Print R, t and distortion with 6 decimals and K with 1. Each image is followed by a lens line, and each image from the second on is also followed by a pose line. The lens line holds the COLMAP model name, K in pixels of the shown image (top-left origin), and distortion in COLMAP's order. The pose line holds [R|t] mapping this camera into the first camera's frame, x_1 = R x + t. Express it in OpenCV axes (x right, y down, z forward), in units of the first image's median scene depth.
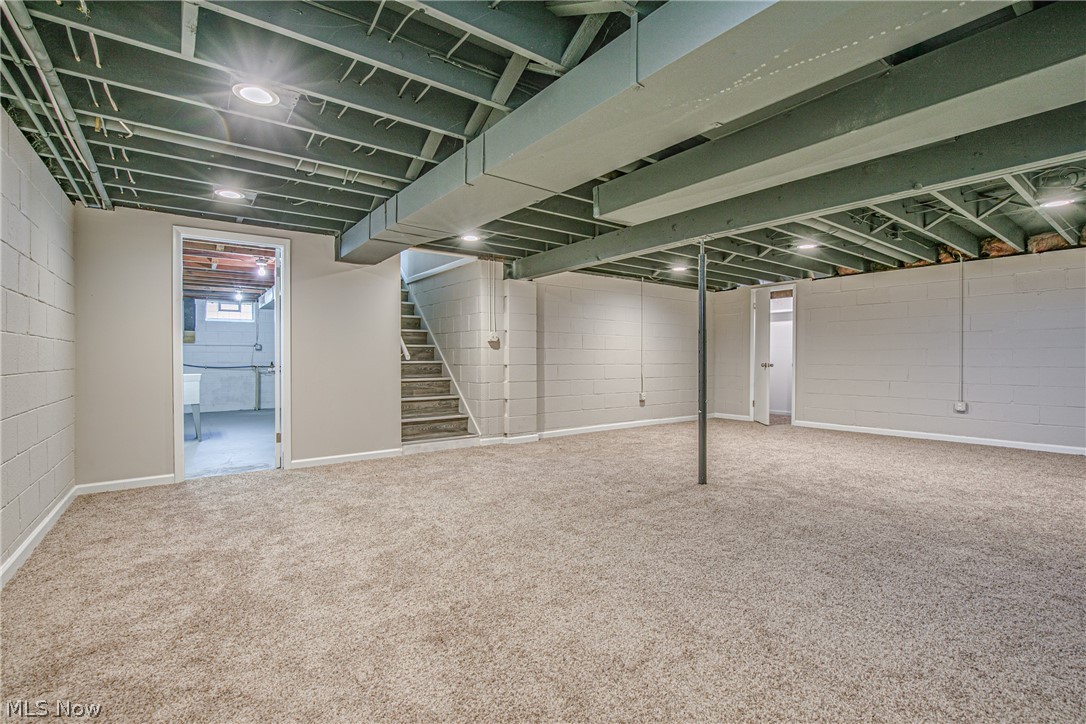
lens RADIAL K [[492.9, 0, 543.0], [0, 492.9, 360.3], [0, 0, 1]] dist [-0.028706, 0.002816]
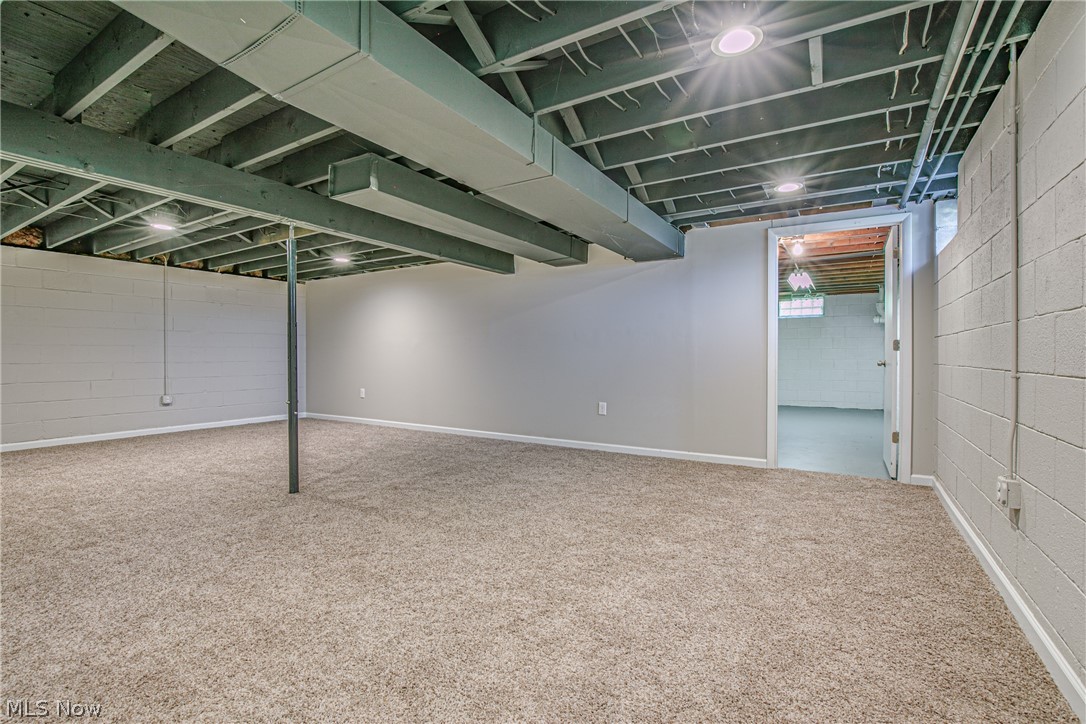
lens RADIAL K [[492.9, 0, 544.3], [0, 492.9, 363.1], [0, 0, 1]] dist [-0.028706, 0.002816]
pose [[-0.361927, -0.006482, 0.932184, -0.694537], [0.001120, 0.999972, 0.007388, 0.010075], [-0.932206, 0.003718, -0.361909, 0.888321]]
